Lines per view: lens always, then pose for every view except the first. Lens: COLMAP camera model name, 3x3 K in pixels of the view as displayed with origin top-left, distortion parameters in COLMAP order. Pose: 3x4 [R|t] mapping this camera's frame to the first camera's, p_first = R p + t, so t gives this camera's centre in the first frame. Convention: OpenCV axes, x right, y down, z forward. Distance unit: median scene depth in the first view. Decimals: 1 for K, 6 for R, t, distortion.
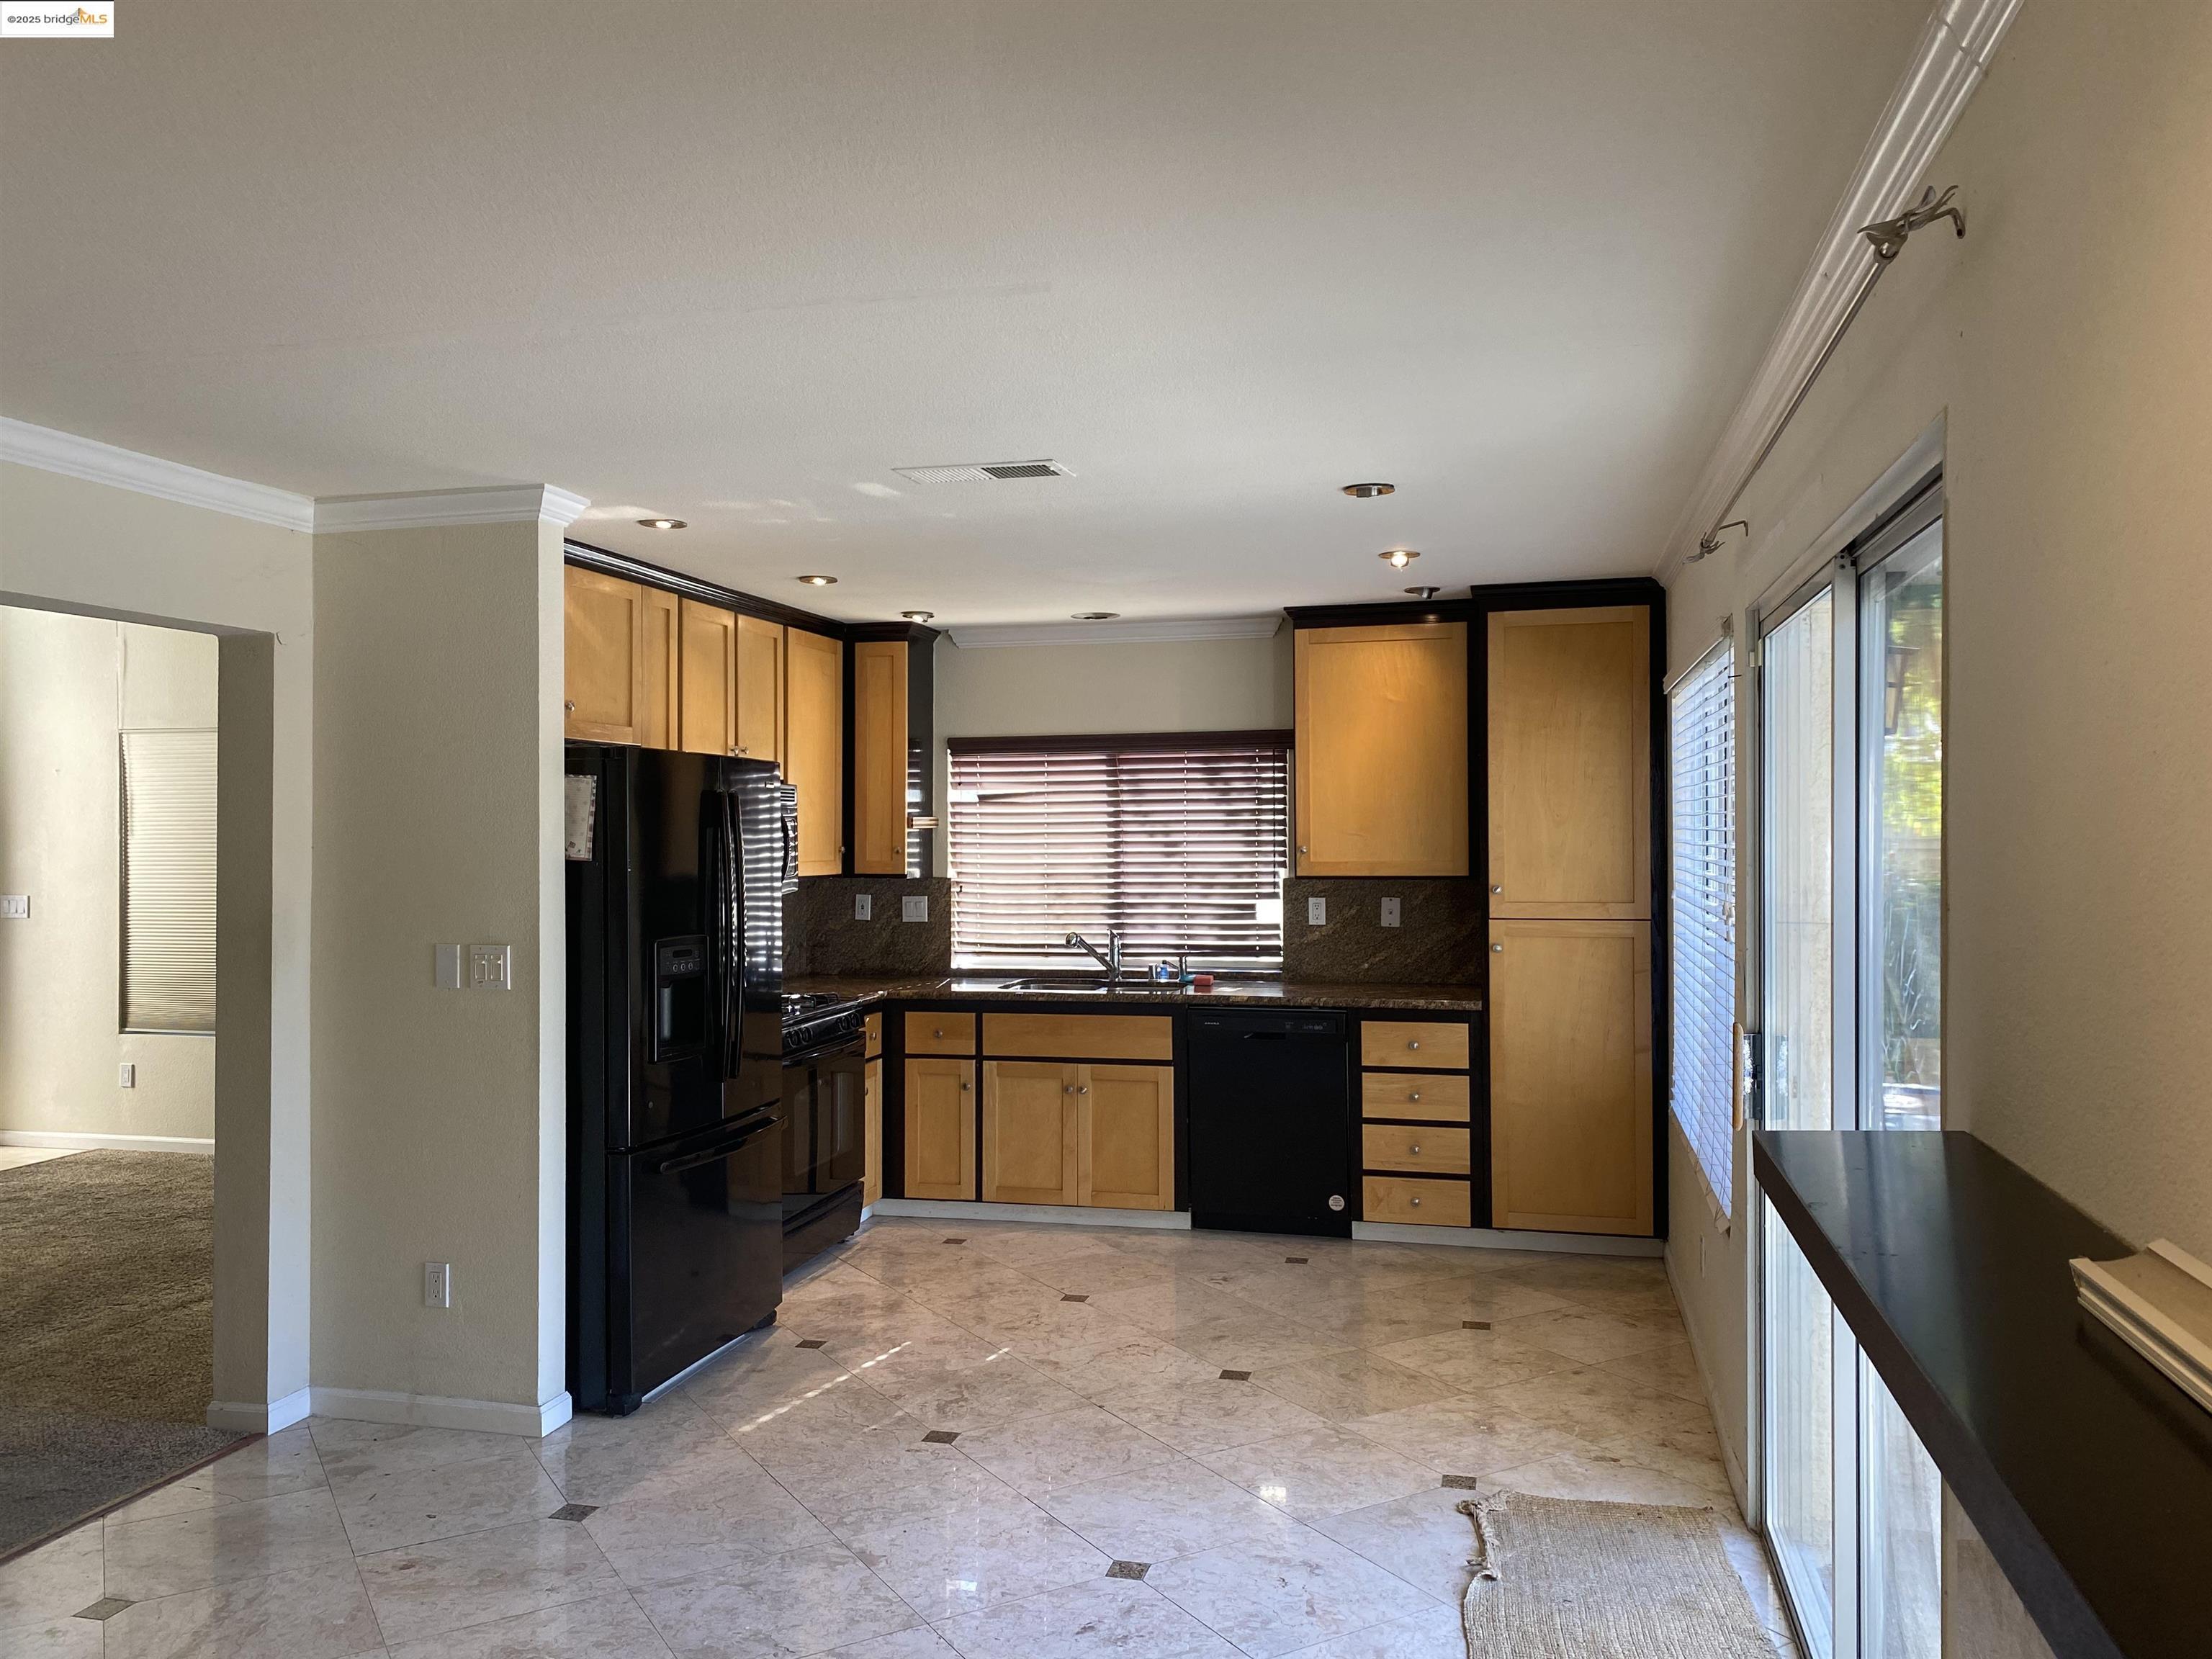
lens RADIAL K [[1682.7, 0, 1106.0], [0, 1682.7, 829.5], [0, 0, 1]] dist [0.149020, -0.275836]
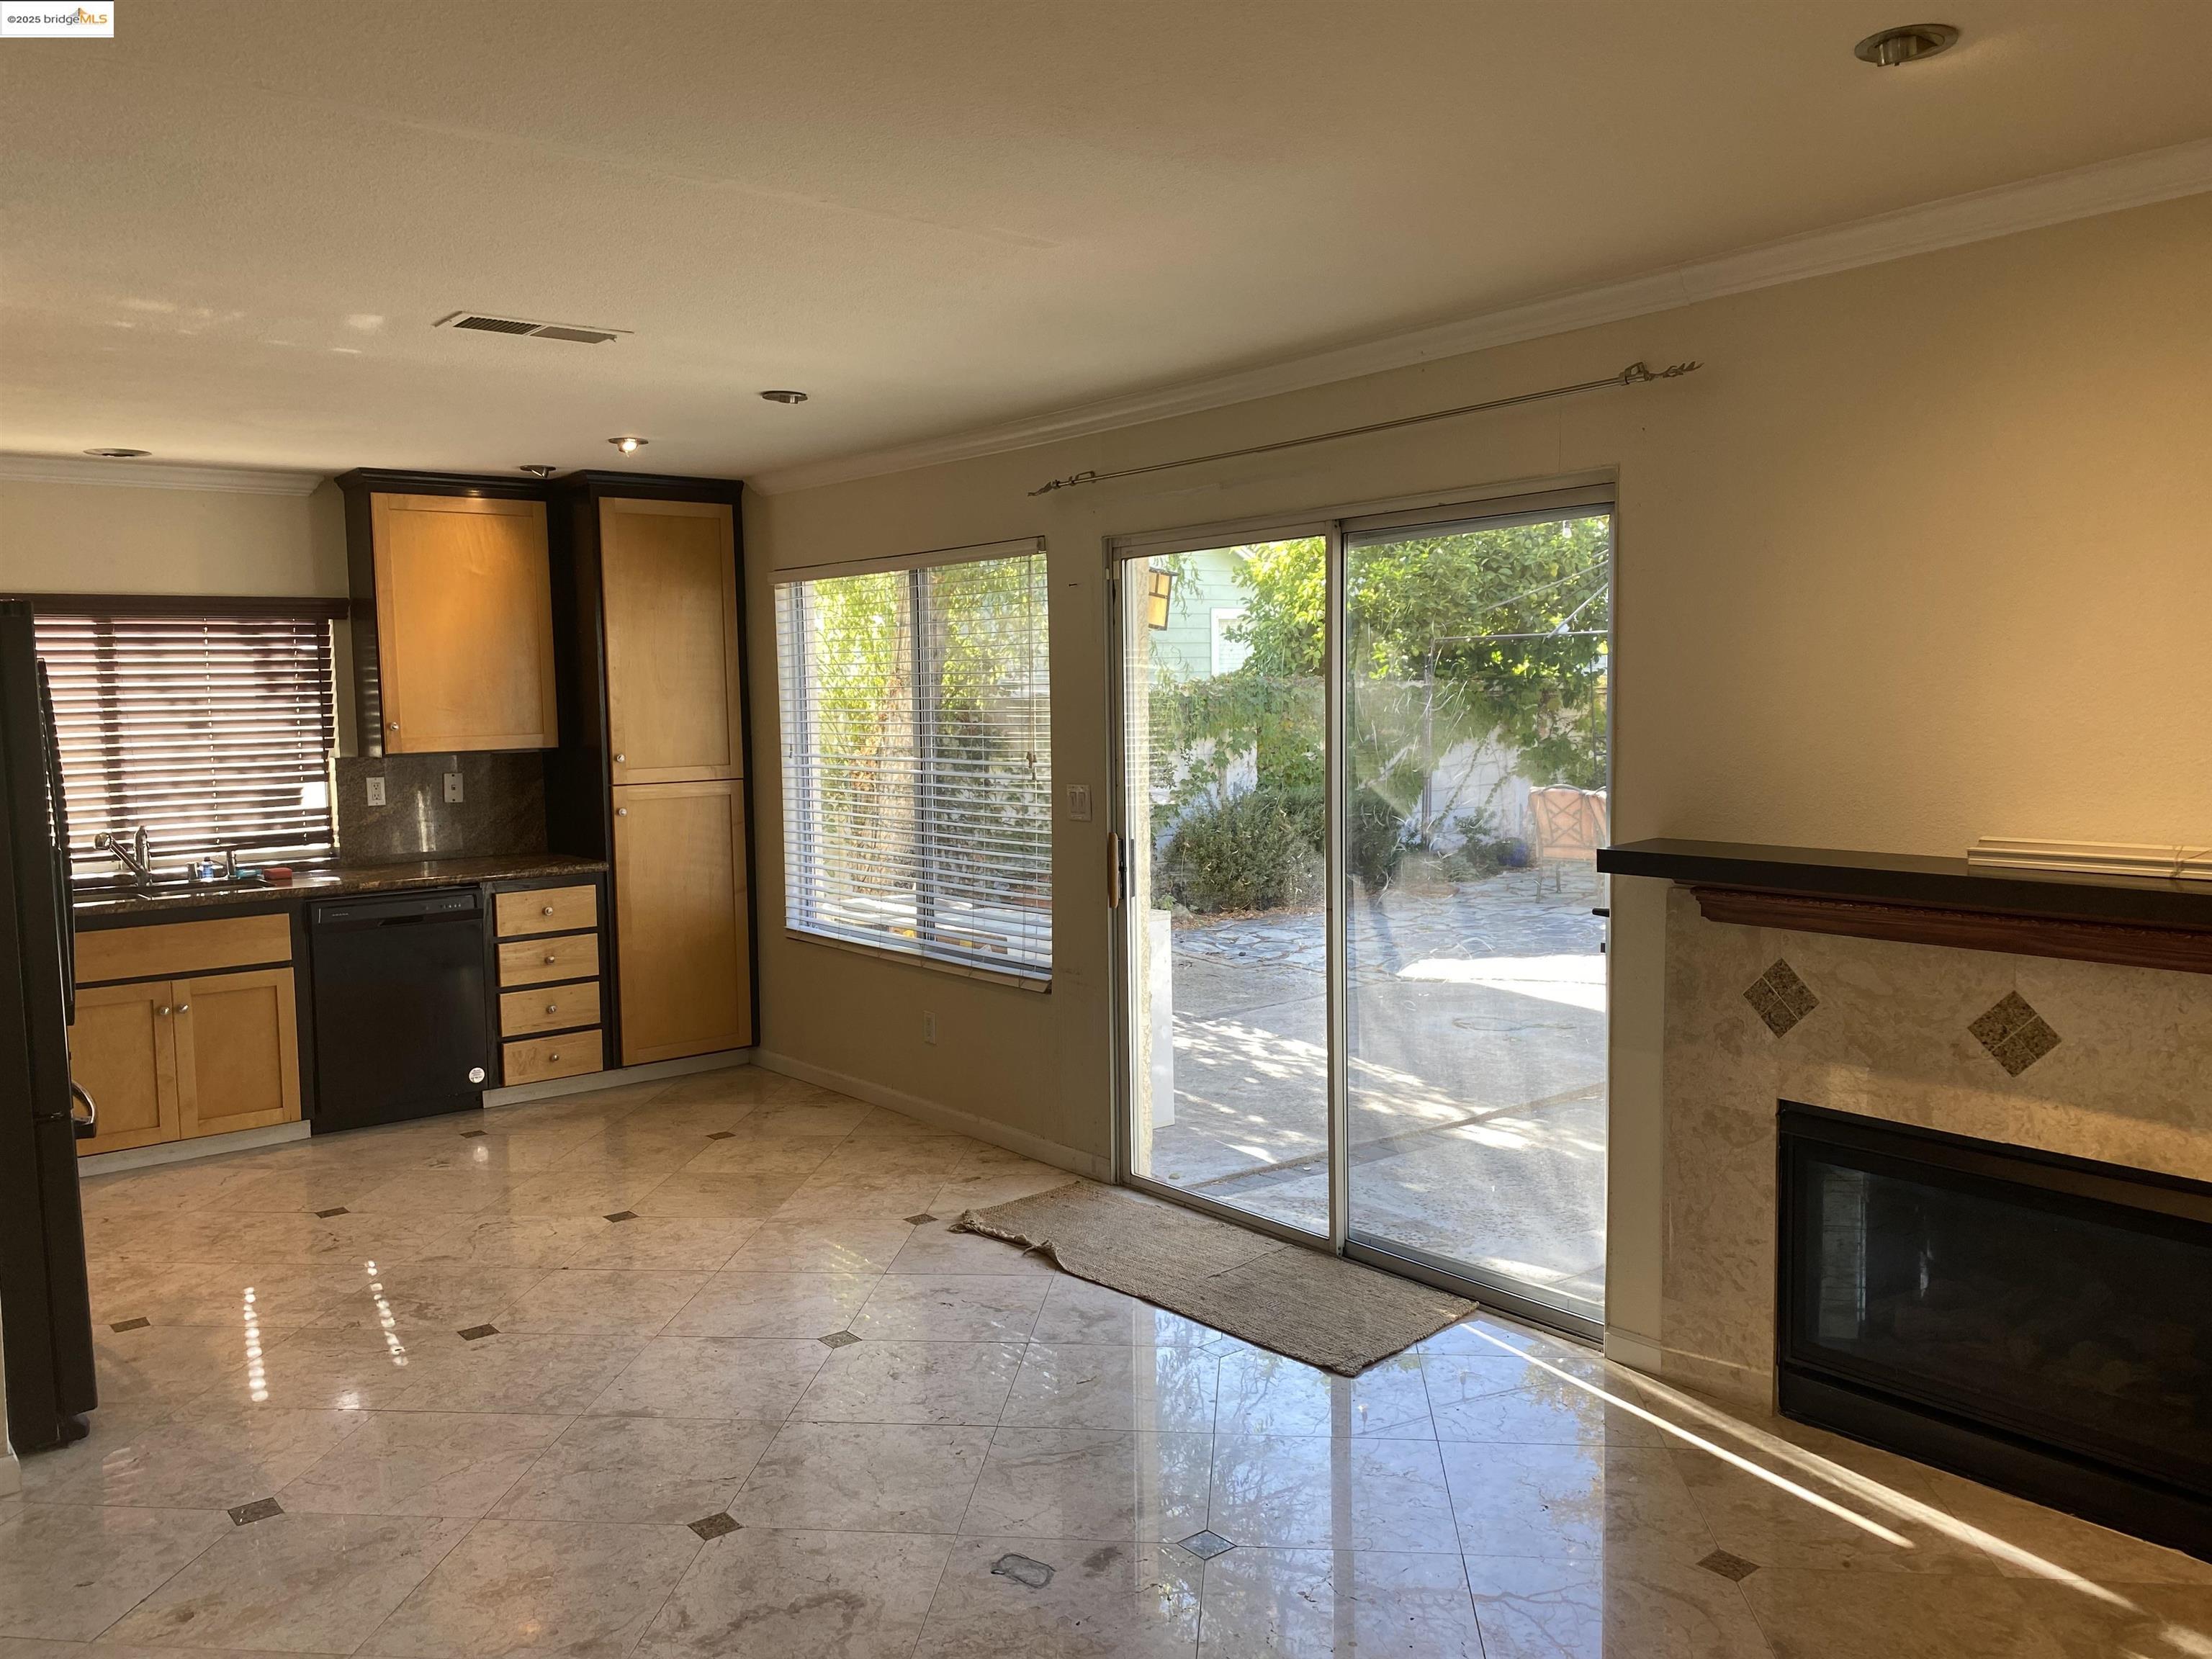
lens RADIAL K [[1678.2, 0, 1106.0], [0, 1678.2, 829.5], [0, 0, 1]] dist [0.026267, 0.002793]
pose [[0.606884, -0.072107, 0.791512, -0.428439], [0.015423, 0.996757, 0.078979, 0.000836], [-0.794641, -0.035724, 0.606028, 0.101245]]
